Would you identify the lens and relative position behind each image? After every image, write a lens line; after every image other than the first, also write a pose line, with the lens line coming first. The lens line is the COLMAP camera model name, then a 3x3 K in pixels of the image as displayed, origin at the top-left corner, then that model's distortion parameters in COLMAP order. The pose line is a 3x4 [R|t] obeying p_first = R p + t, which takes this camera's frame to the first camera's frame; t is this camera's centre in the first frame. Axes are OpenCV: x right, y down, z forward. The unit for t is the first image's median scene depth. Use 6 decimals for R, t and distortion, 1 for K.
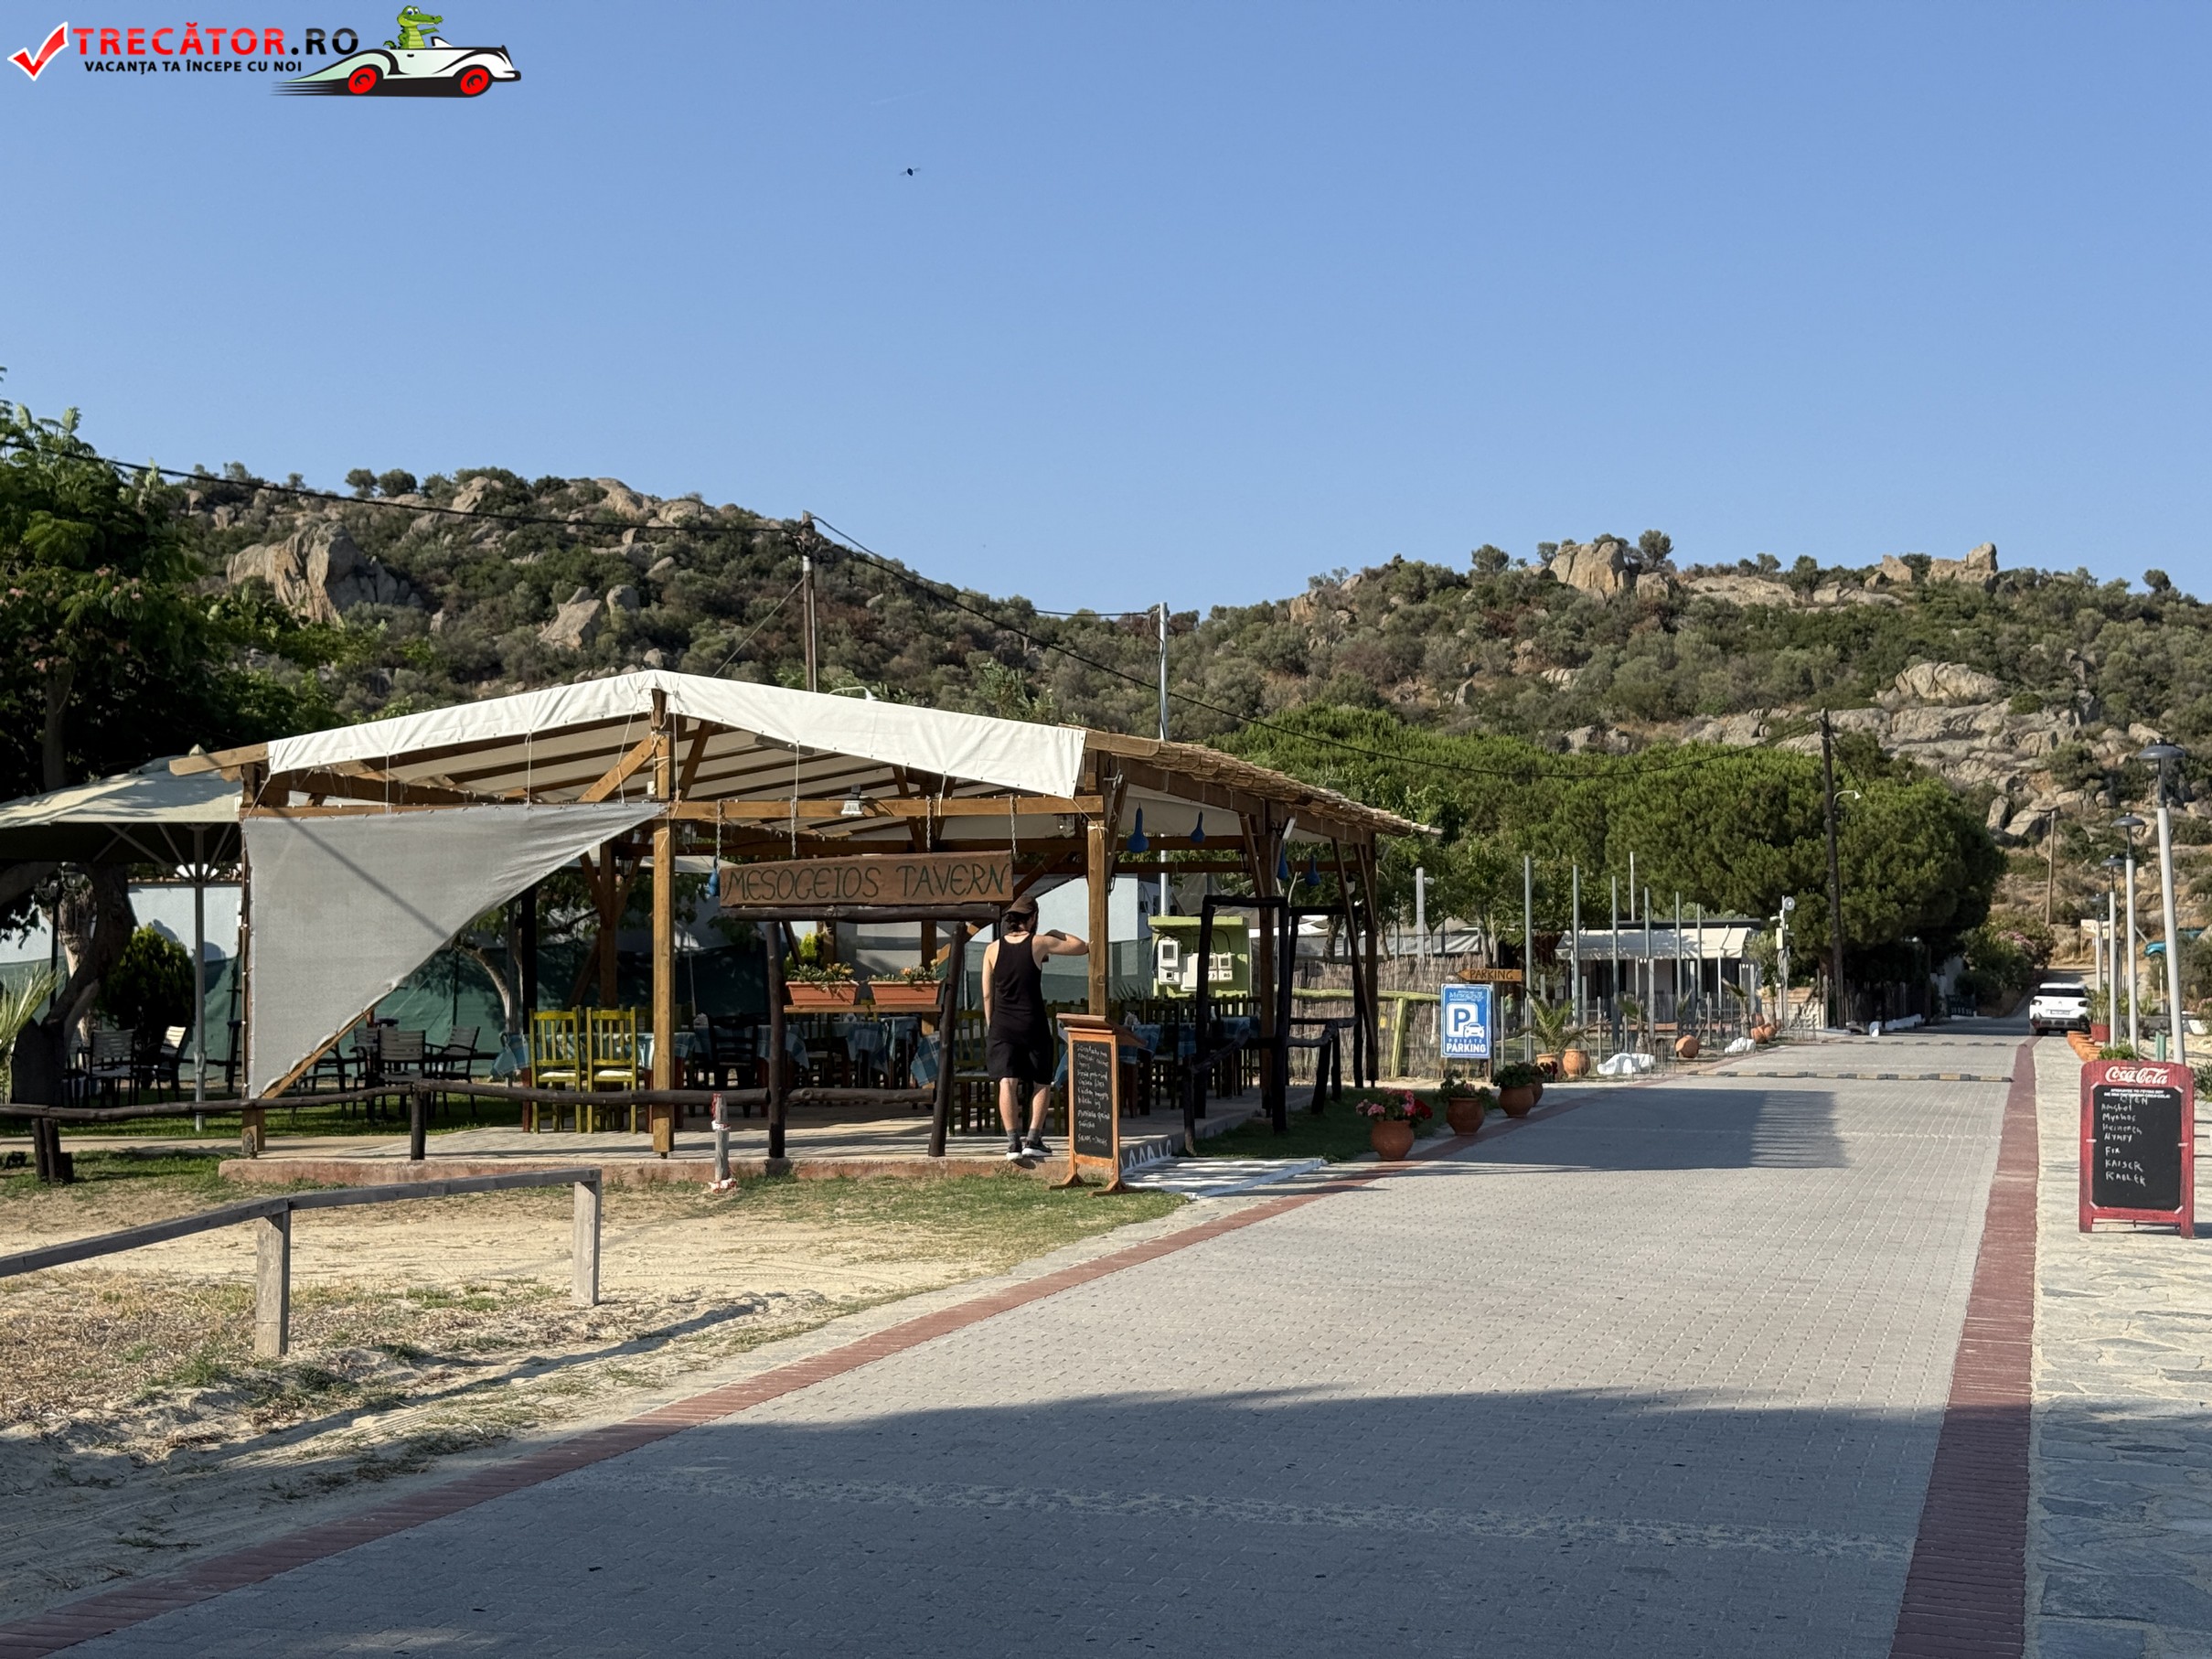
lens RADIAL K [[3052.6, 0, 1112.0], [0, 3052.6, 841.5], [0, 0, 1]] dist [0.114754, 0.000000]
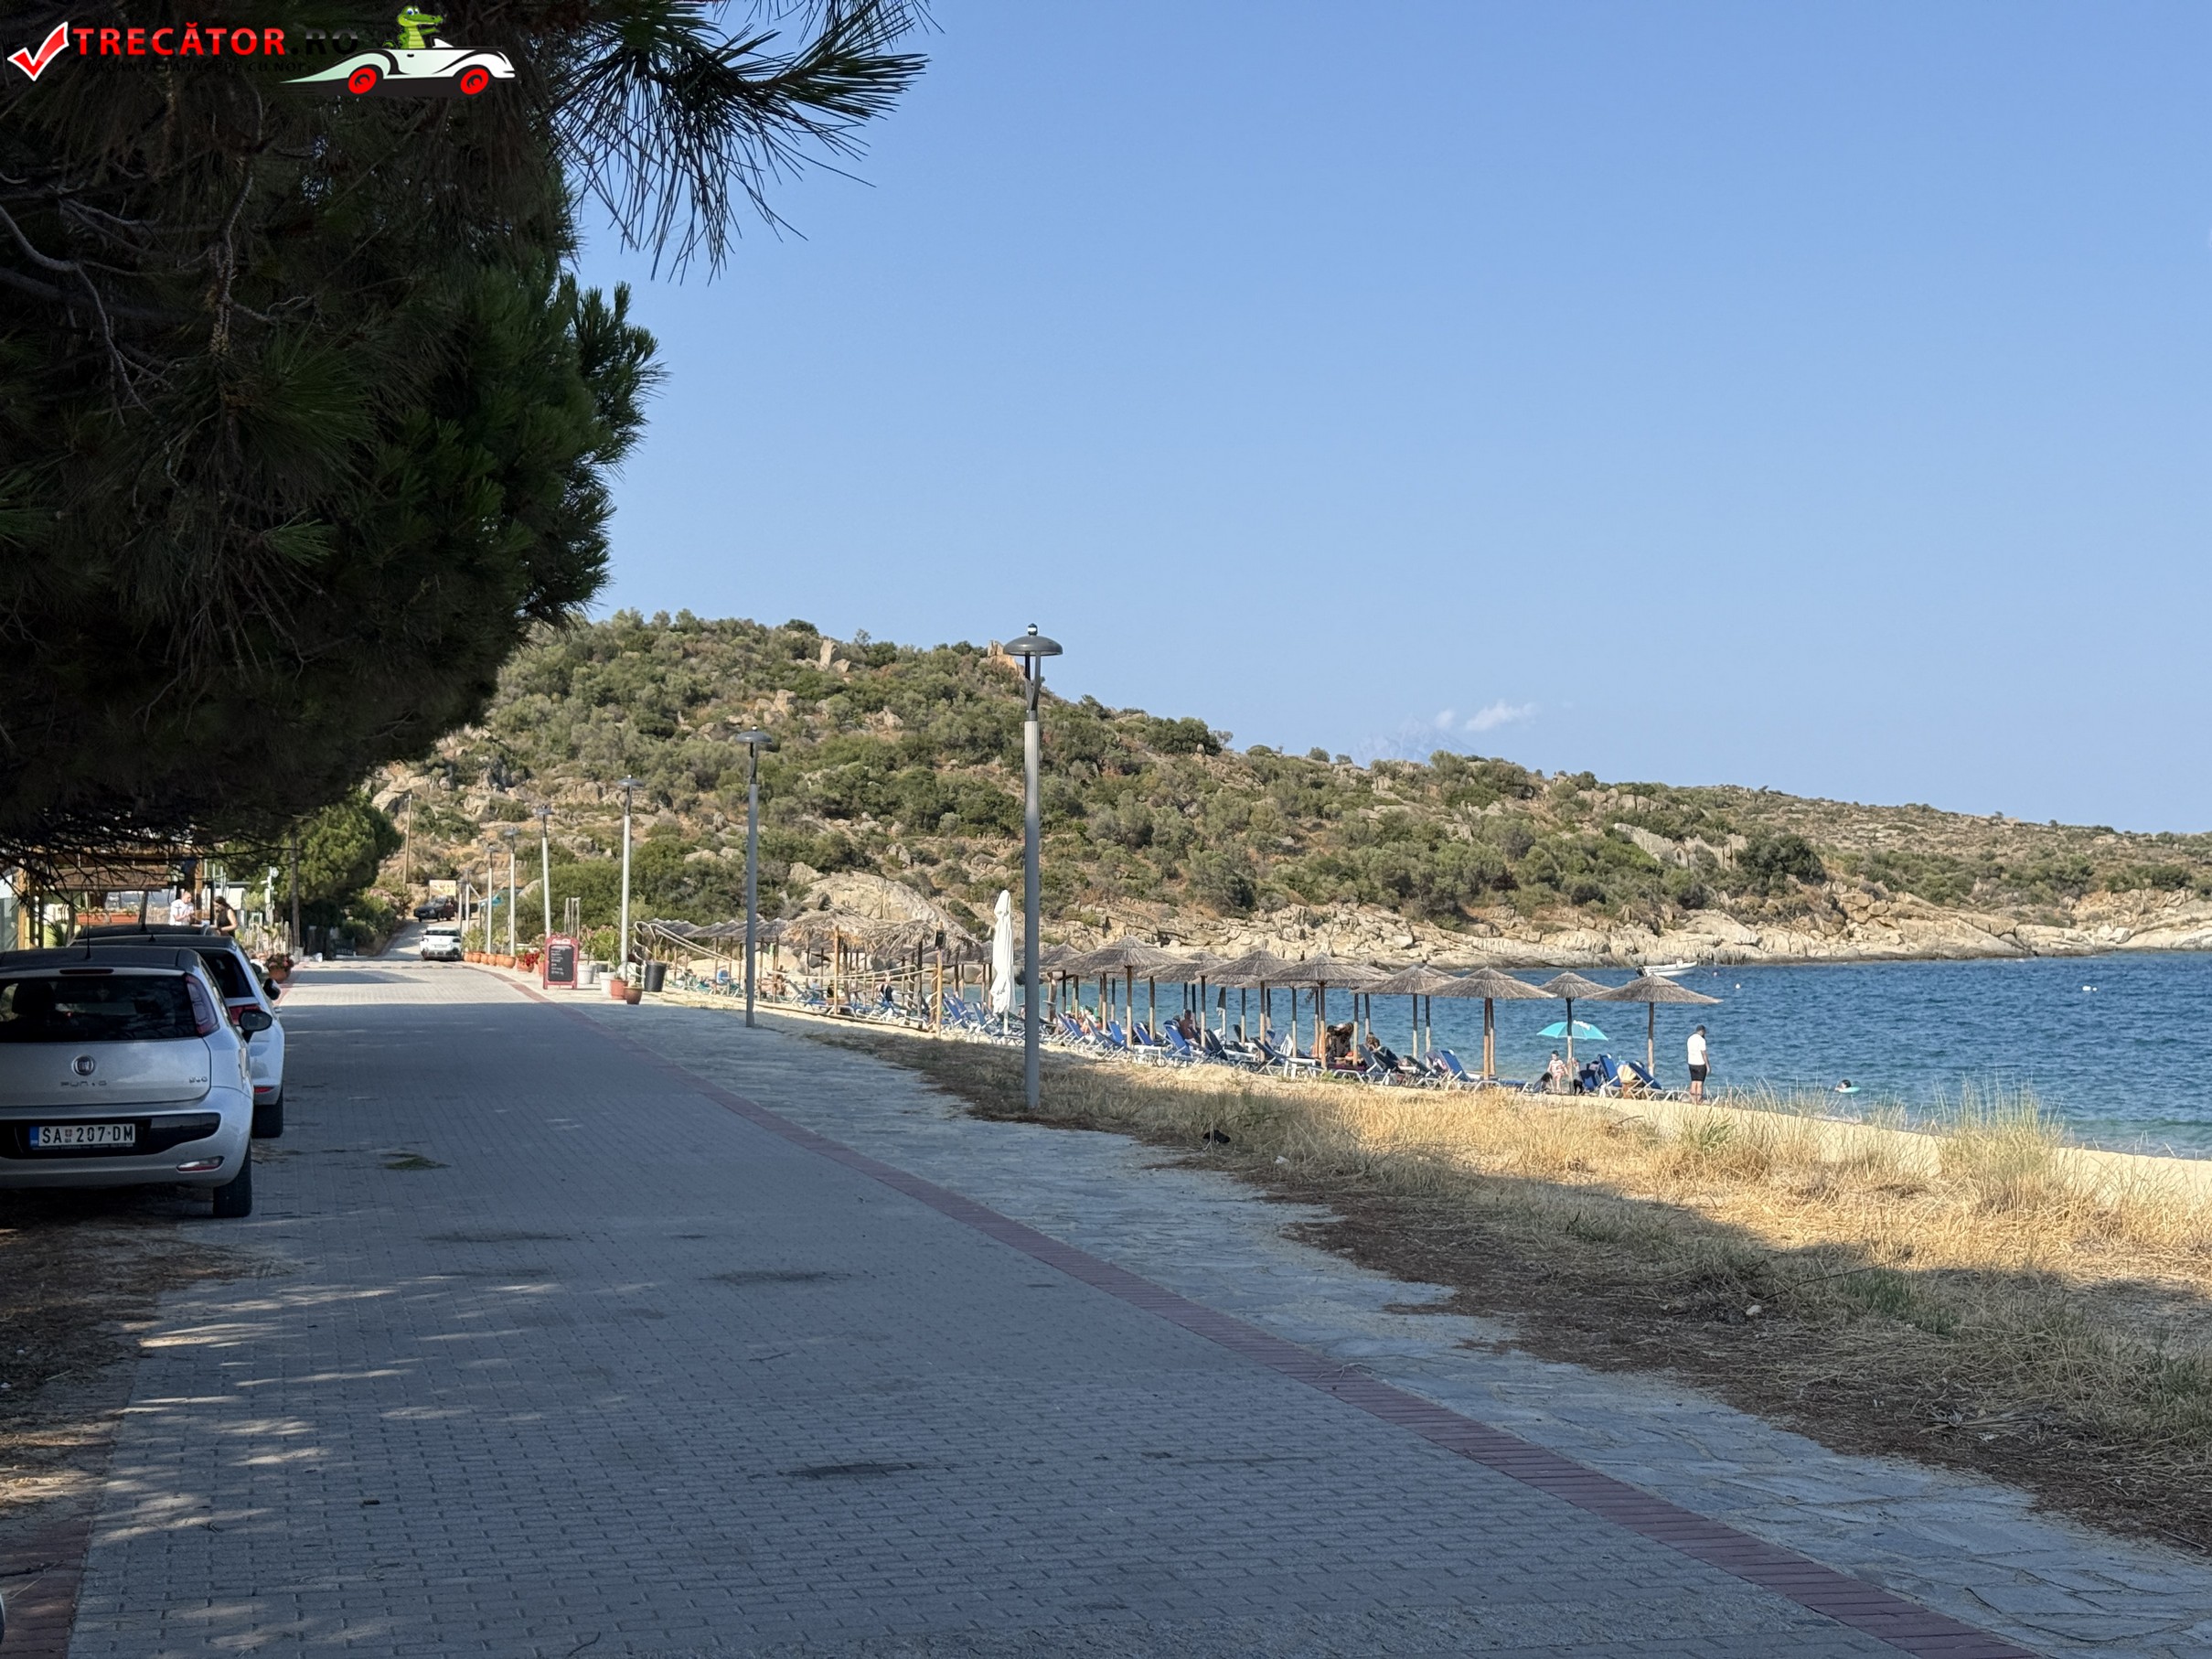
lens RADIAL K [[3052.6, 0, 1092.2], [0, 3052.6, 832.1], [0, 0, 1]] dist [0.114754, 0.000000]
pose [[0.862567, 0.015961, 0.505691, -0.077923], [-0.021986, 0.999741, 0.005949, -0.006954], [-0.505465, -0.016249, 0.862694, -0.197170]]
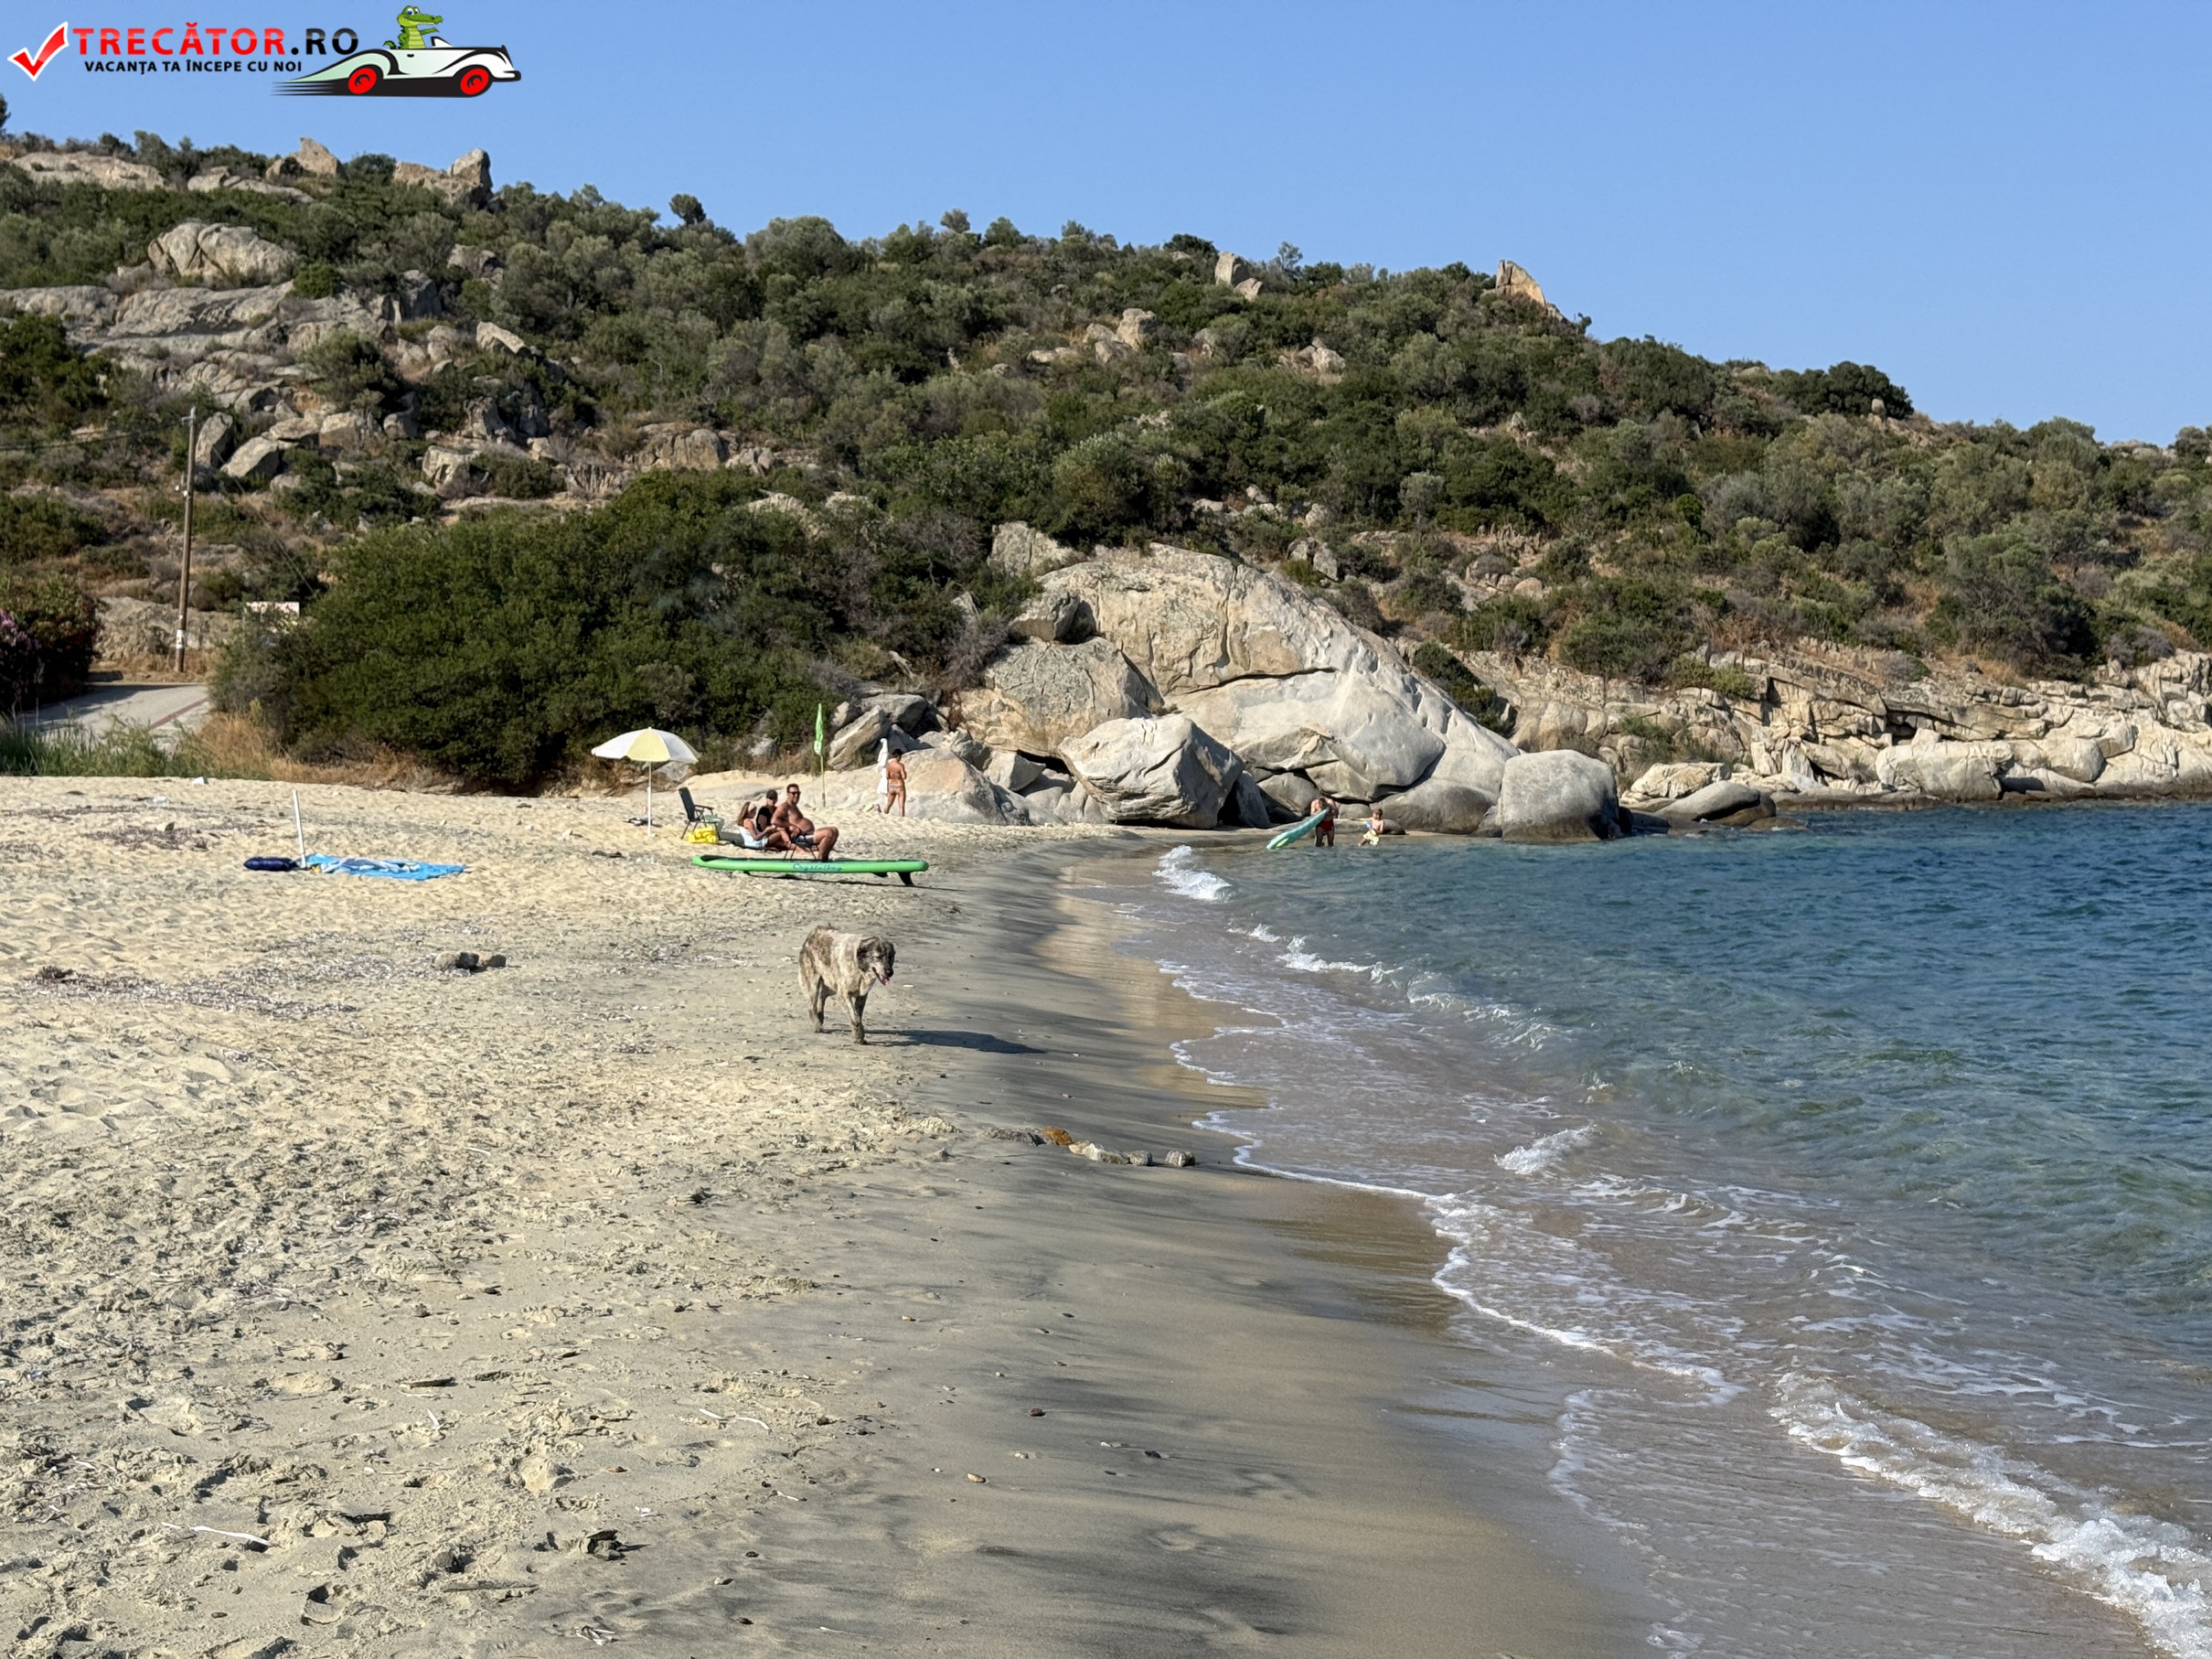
lens RADIAL K [[3052.6, 0, 1103.4], [0, 3052.6, 835.0], [0, 0, 1]] dist [0.114754, 0.000000]
pose [[0.932371, -0.015826, 0.361156, 0.220721], [-0.007801, 0.997928, 0.063869, 0.026483], [-0.361418, -0.062366, 0.930316, 0.357005]]
